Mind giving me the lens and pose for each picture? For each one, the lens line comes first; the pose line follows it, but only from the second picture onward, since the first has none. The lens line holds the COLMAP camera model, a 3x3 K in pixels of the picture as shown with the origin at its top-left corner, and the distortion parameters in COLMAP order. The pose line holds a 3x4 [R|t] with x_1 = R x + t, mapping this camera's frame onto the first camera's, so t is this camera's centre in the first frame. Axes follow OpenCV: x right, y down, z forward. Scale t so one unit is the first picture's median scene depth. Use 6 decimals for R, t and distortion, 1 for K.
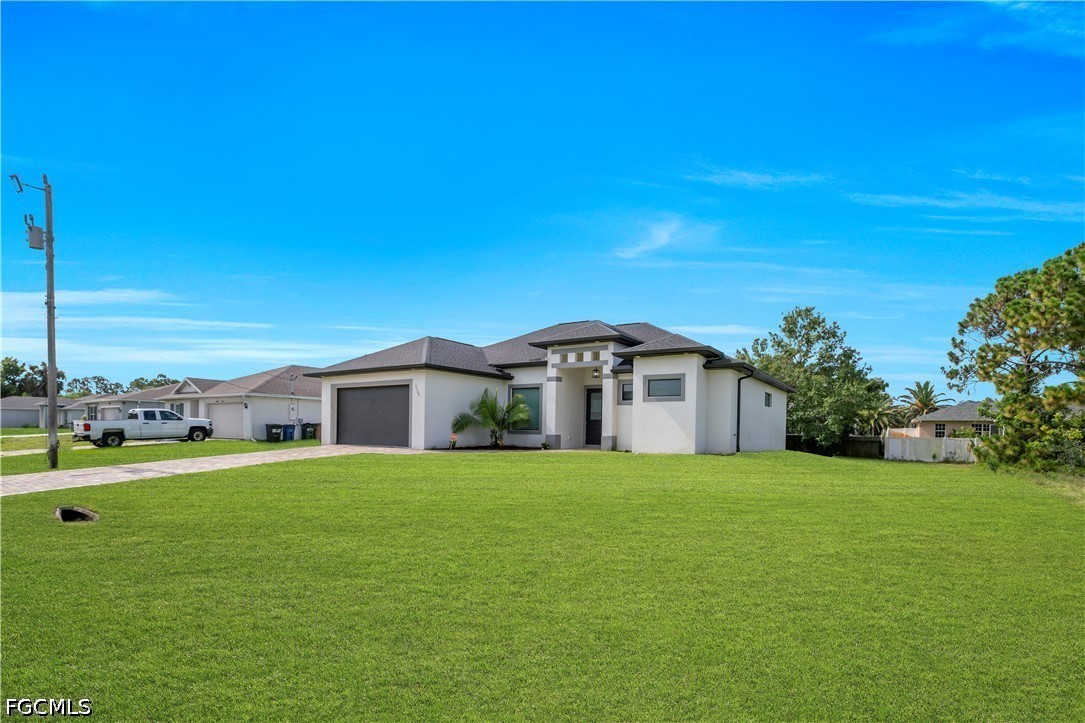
lens RADIAL K [[524.1, 0, 546.7], [0, 524.1, 438.8], [0, 0, 1]] dist [-0.044982, 0.007967]
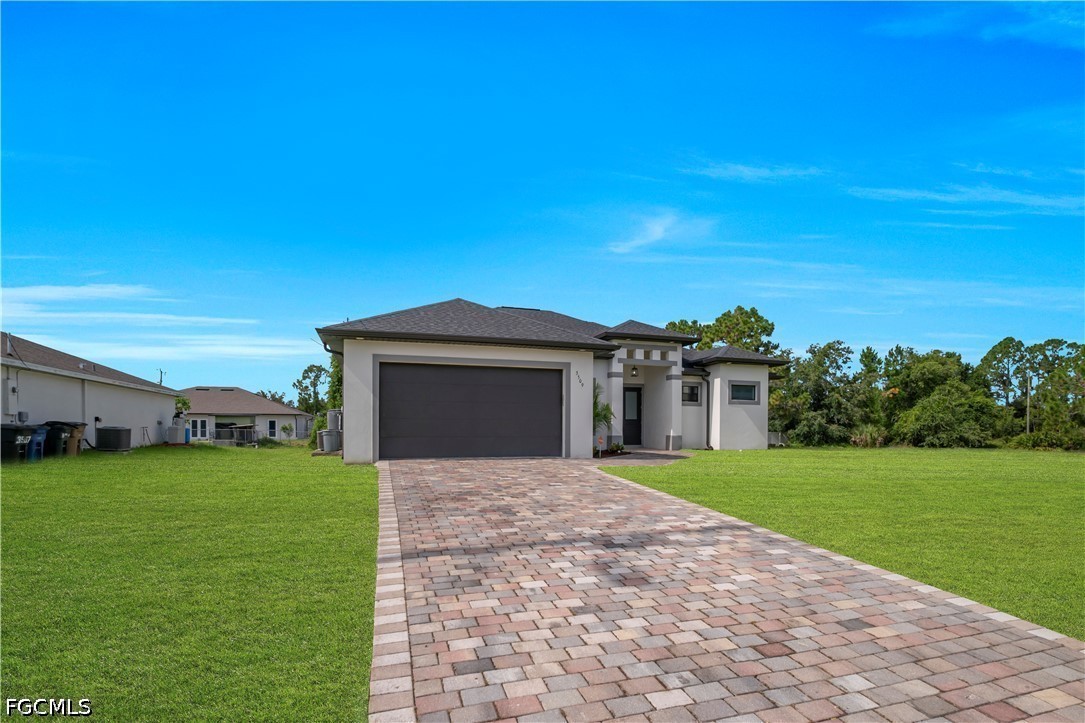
lens RADIAL K [[524.1, 0, 546.7], [0, 524.1, 438.8], [0, 0, 1]] dist [-0.044982, 0.007967]
pose [[0.620433, -0.025243, 0.783853, -0.749123], [0.019760, 0.999668, 0.016552, -0.018670], [-0.784011, 0.005220, 0.620725, 0.502790]]
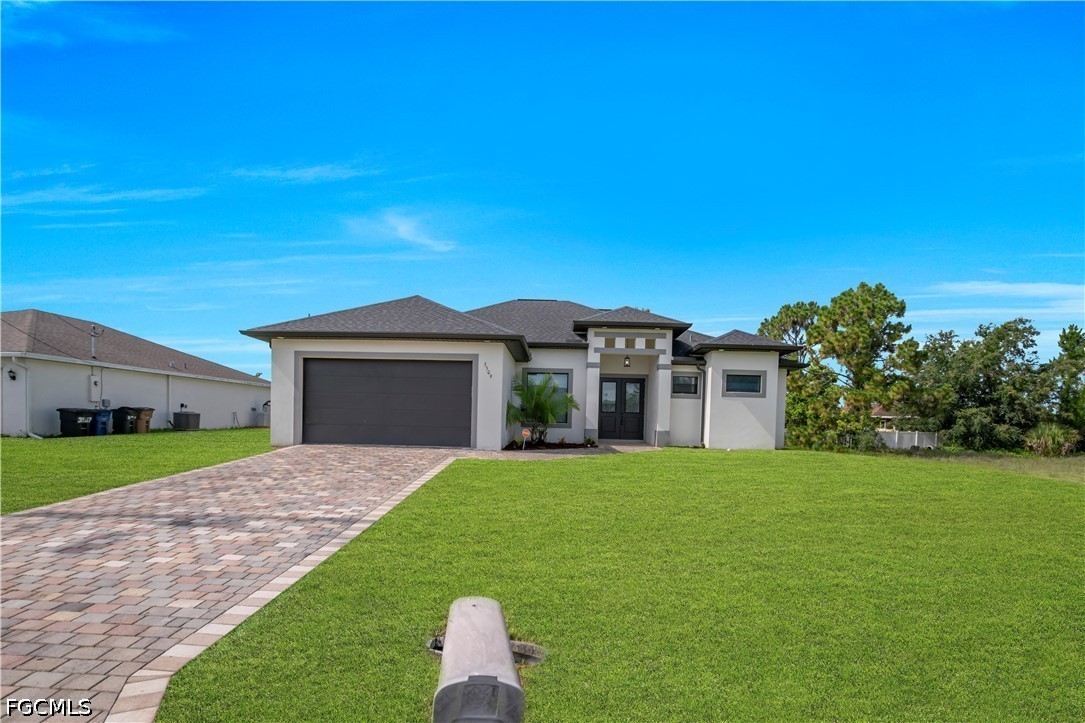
lens RADIAL K [[524.1, 0, 546.7], [0, 524.1, 438.8], [0, 0, 1]] dist [-0.044982, 0.007967]
pose [[0.841545, -0.013566, 0.540016, -0.503426], [-0.002679, 0.999567, 0.029286, -0.015886], [-0.540180, -0.026092, 0.841145, 0.289352]]
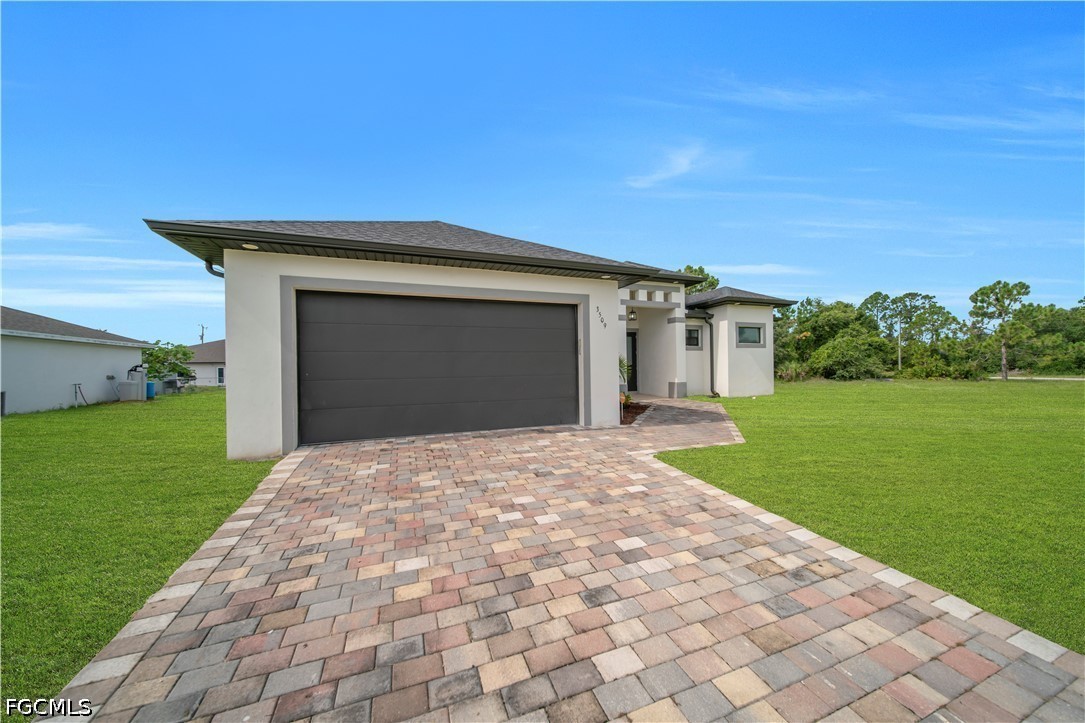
lens RADIAL K [[374.5, 0, 544.4], [0, 374.5, 367.8], [0, 0, 1]] dist [-0.001625, -0.000088]
pose [[0.576095, -0.024090, 0.817028, -0.522342], [0.039426, 0.999221, 0.001662, -0.038062], [-0.816431, 0.031255, 0.576596, 0.719573]]
